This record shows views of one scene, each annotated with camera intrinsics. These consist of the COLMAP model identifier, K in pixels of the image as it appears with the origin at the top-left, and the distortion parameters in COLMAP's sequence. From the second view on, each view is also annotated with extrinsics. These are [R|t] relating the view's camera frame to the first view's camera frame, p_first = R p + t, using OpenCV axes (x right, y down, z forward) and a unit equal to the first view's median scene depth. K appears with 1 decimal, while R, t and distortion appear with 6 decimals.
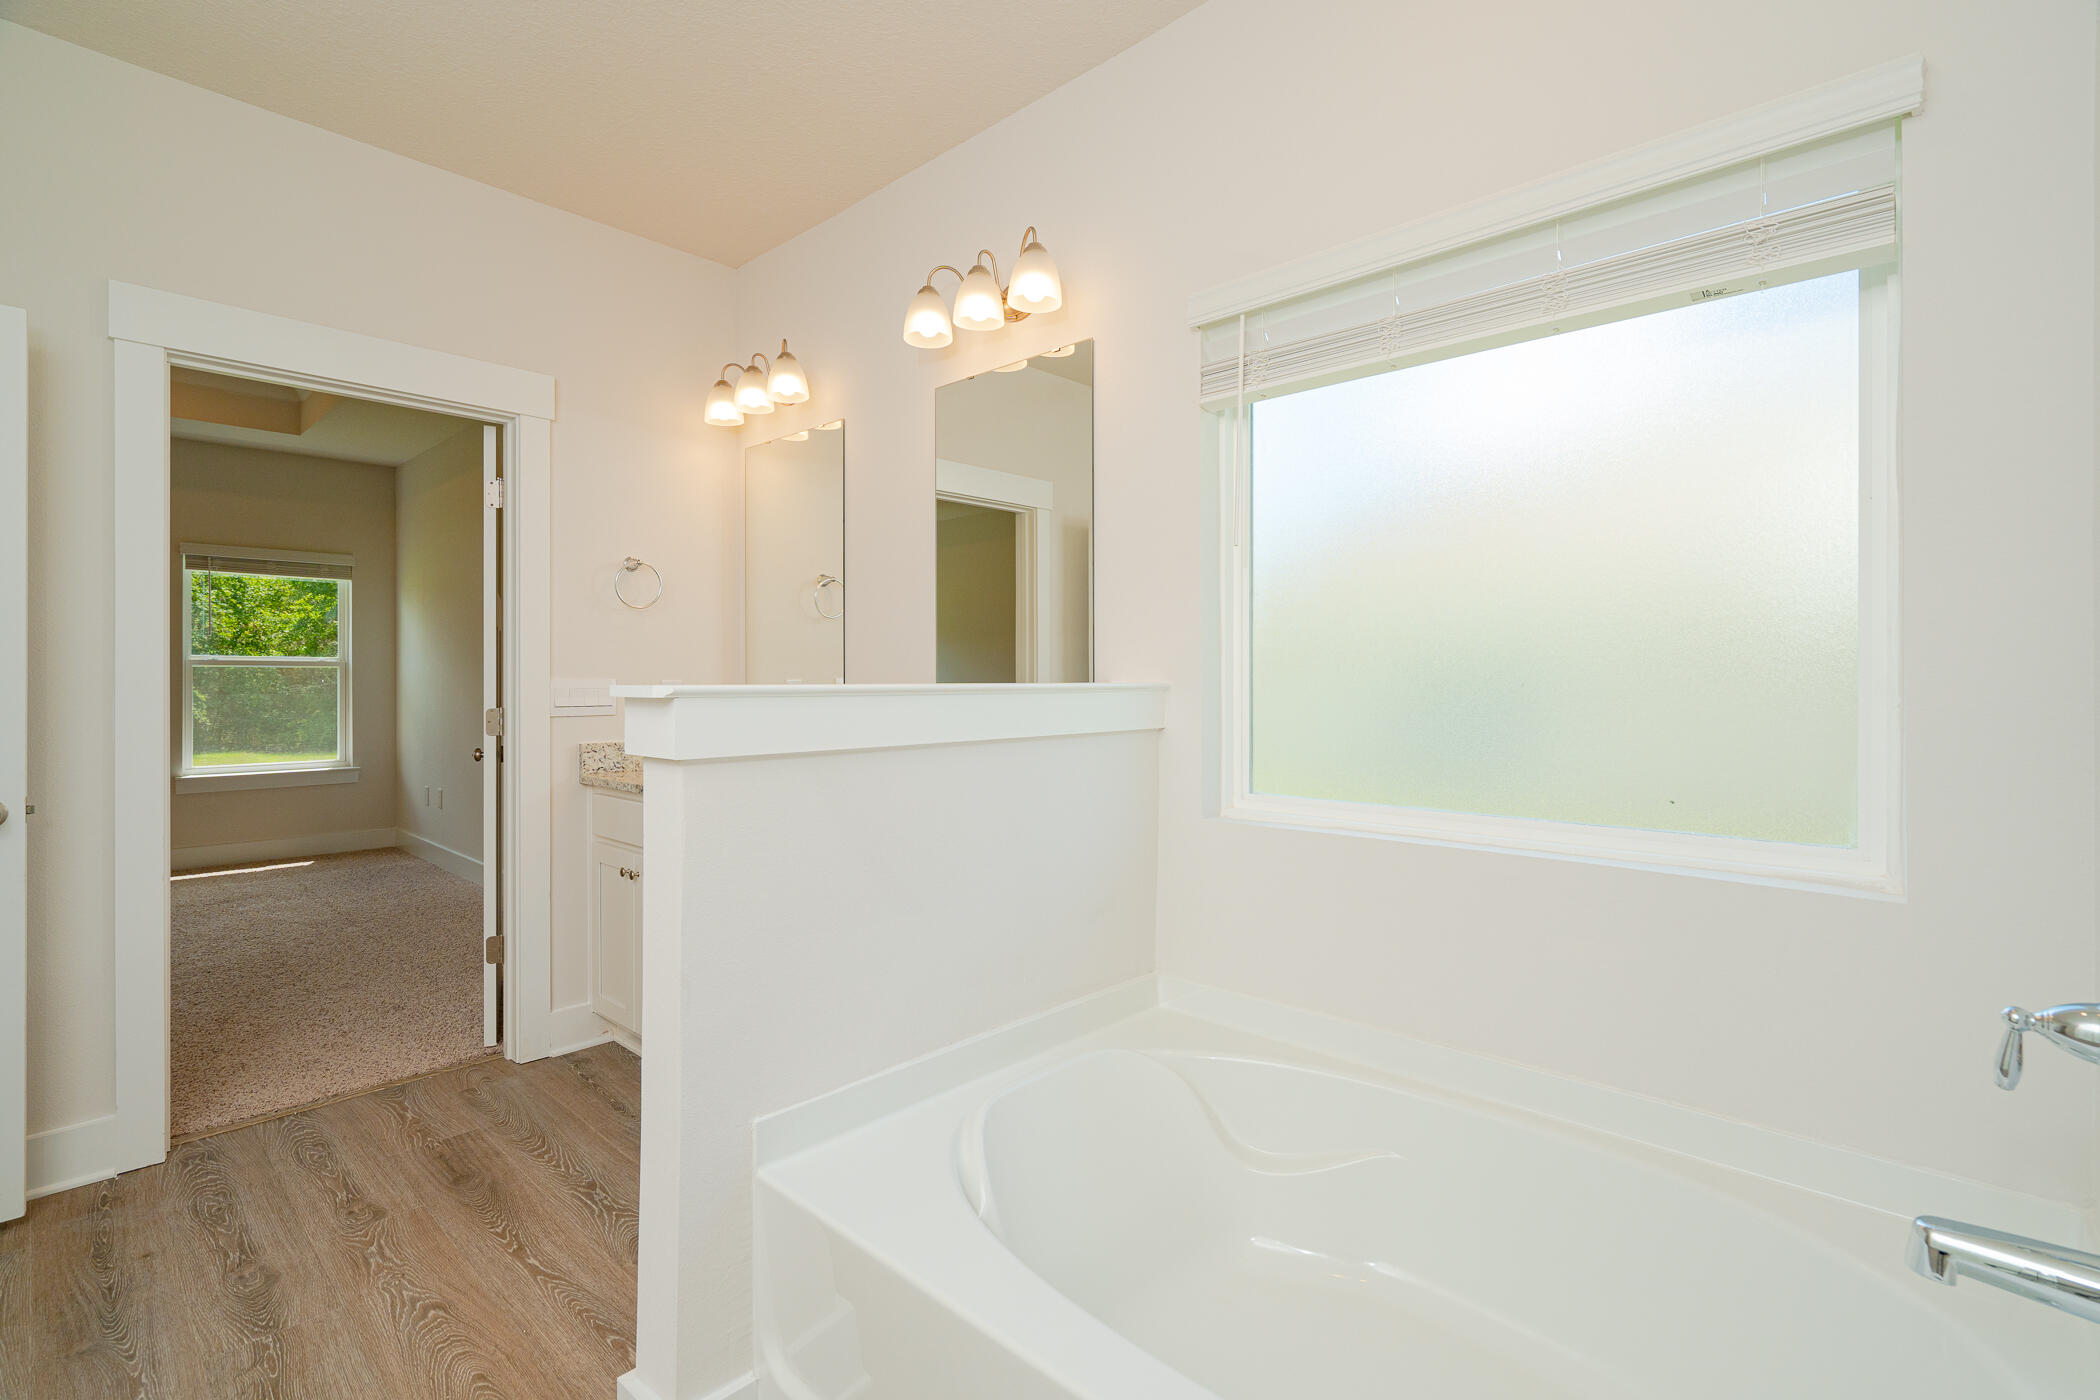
lens RADIAL K [[958.1, 0, 1046.6], [0, 958.1, 683.0], [0, 0, 1]] dist [-0.000156, 0.000068]
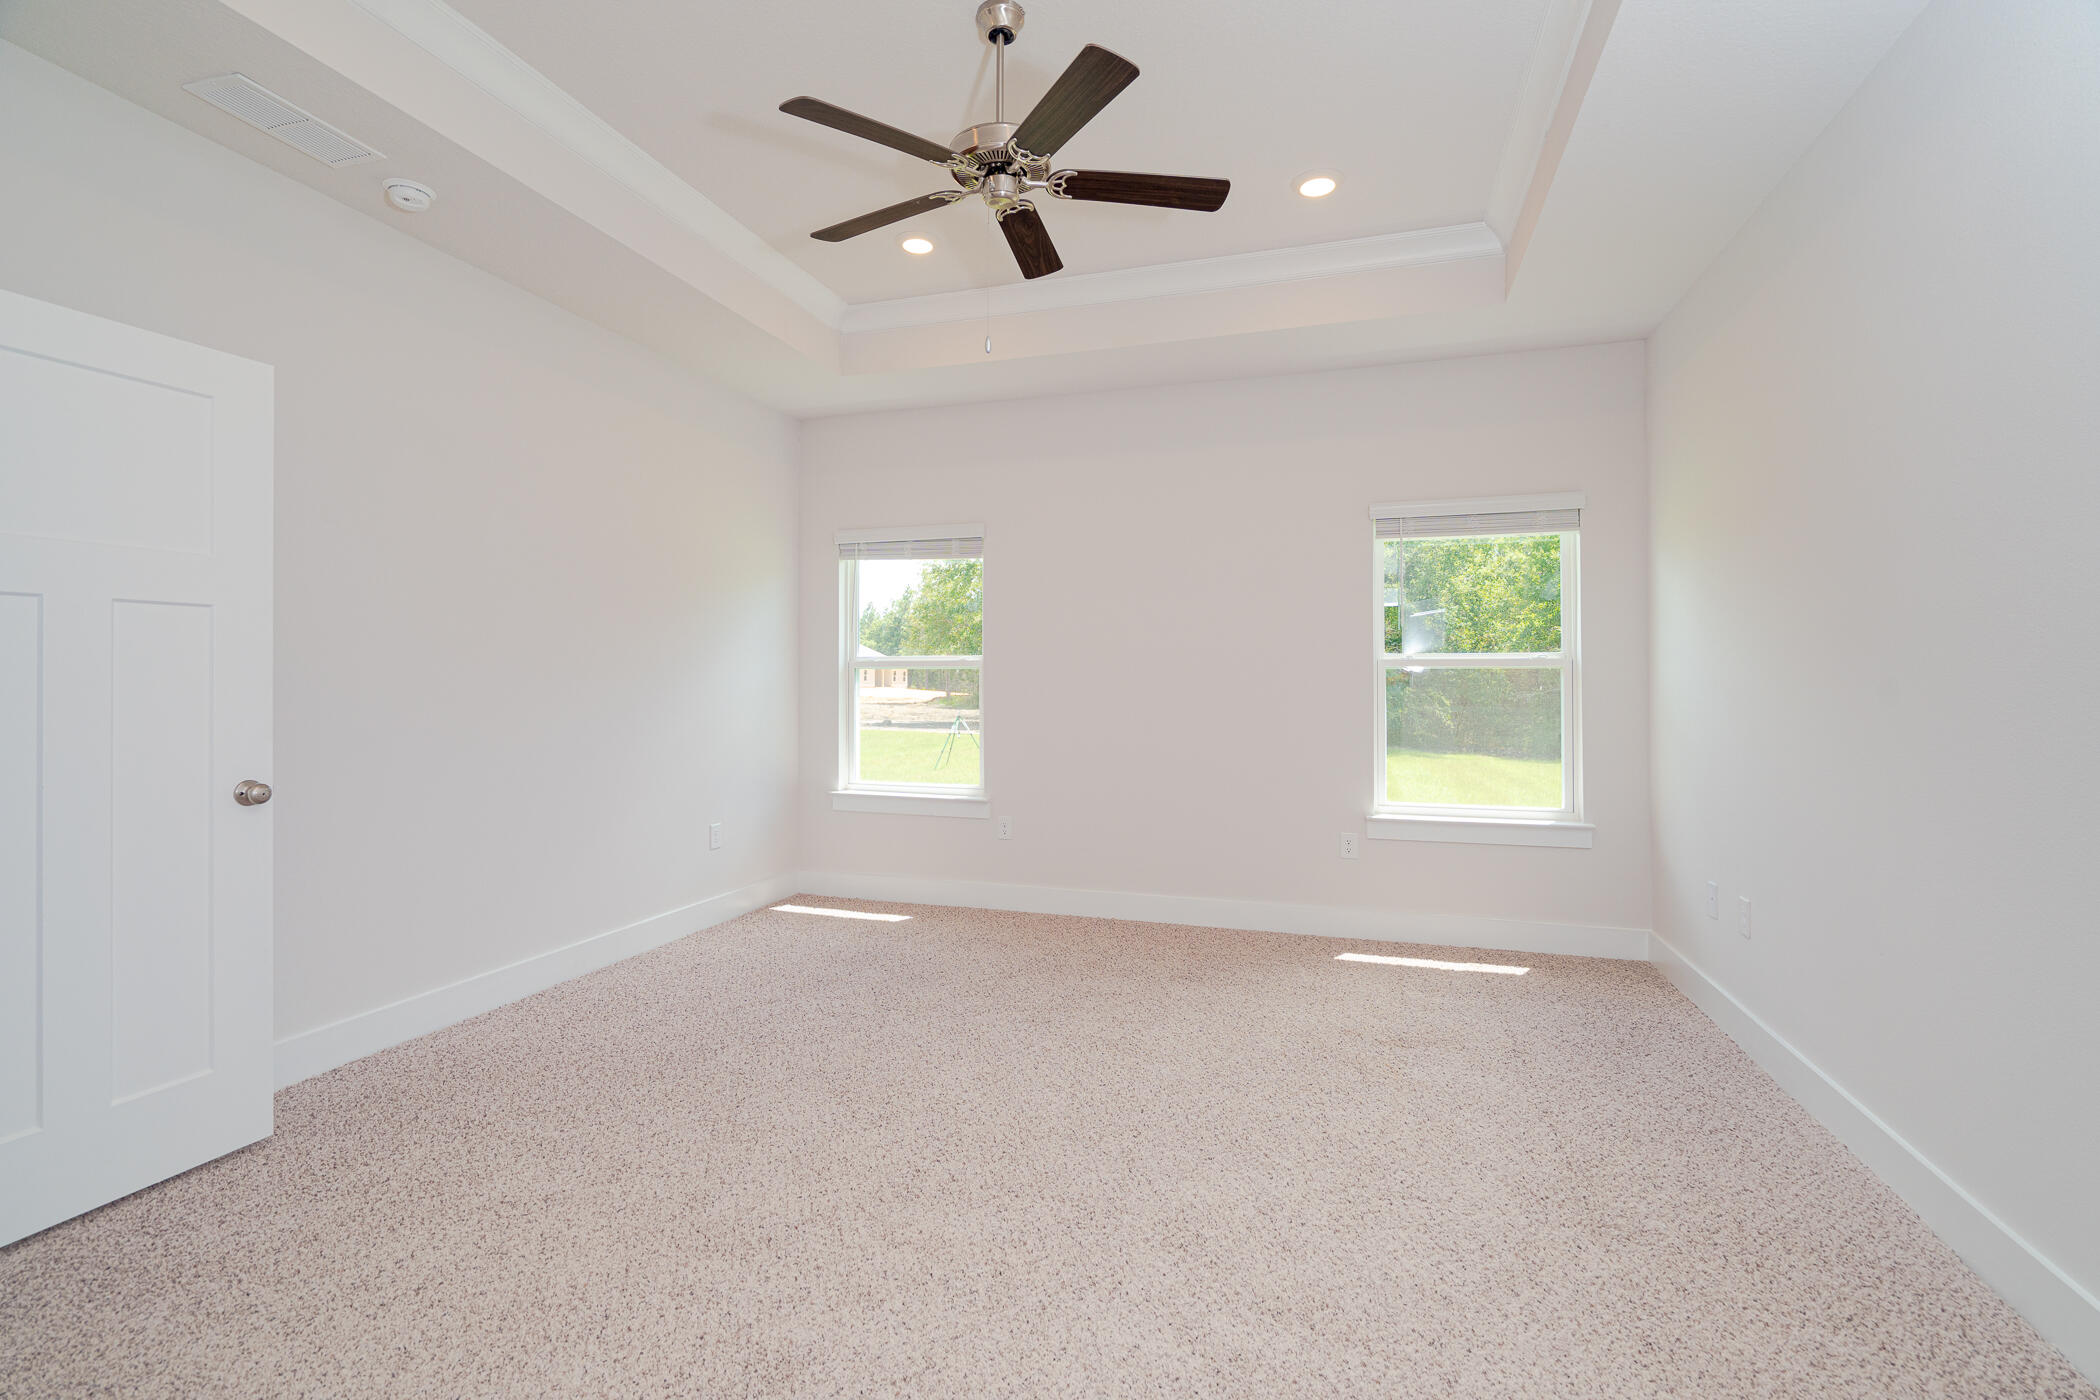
lens RADIAL K [[958.1, 0, 1046.6], [0, 958.1, 683.0], [0, 0, 1]] dist [-0.000156, 0.000068]
pose [[0.428725, -0.004779, -0.903422, -0.787559], [-0.002155, 0.999978, -0.006312, -0.001825], [0.903433, 0.004653, 0.428705, 1.055613]]
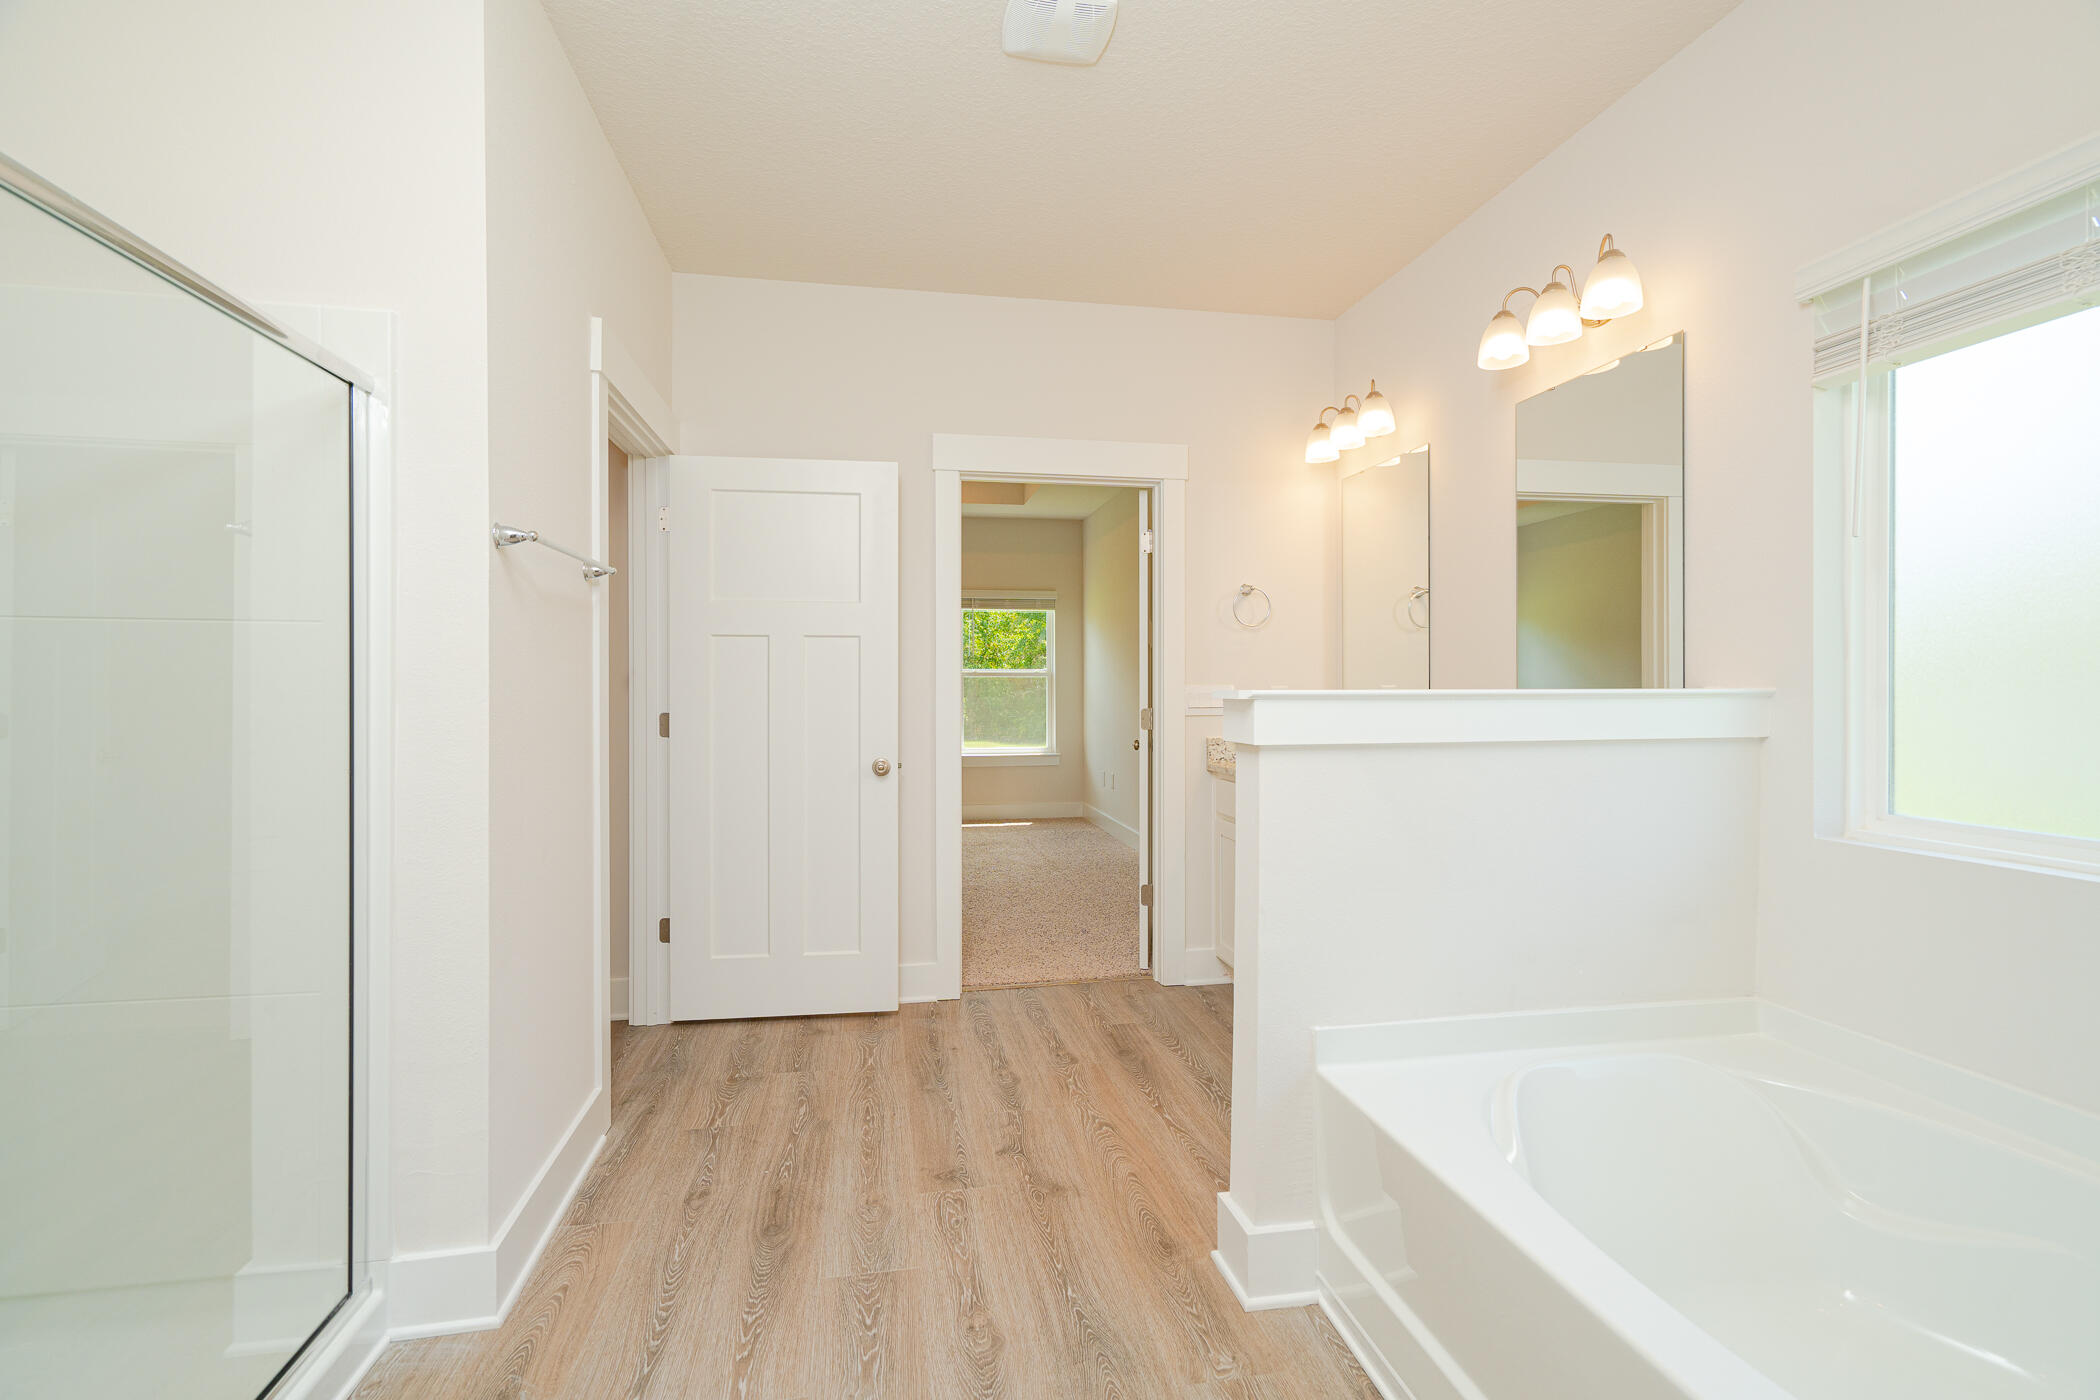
lens RADIAL K [[958.1, 0, 1046.6], [0, 958.1, 683.0], [0, 0, 1]] dist [-0.000156, 0.000068]
pose [[0.805467, -0.003694, -0.592629, 0.088737], [-0.000120, 0.999980, -0.006396, 0.000287], [0.592641, 0.005223, 0.805450, -0.132804]]
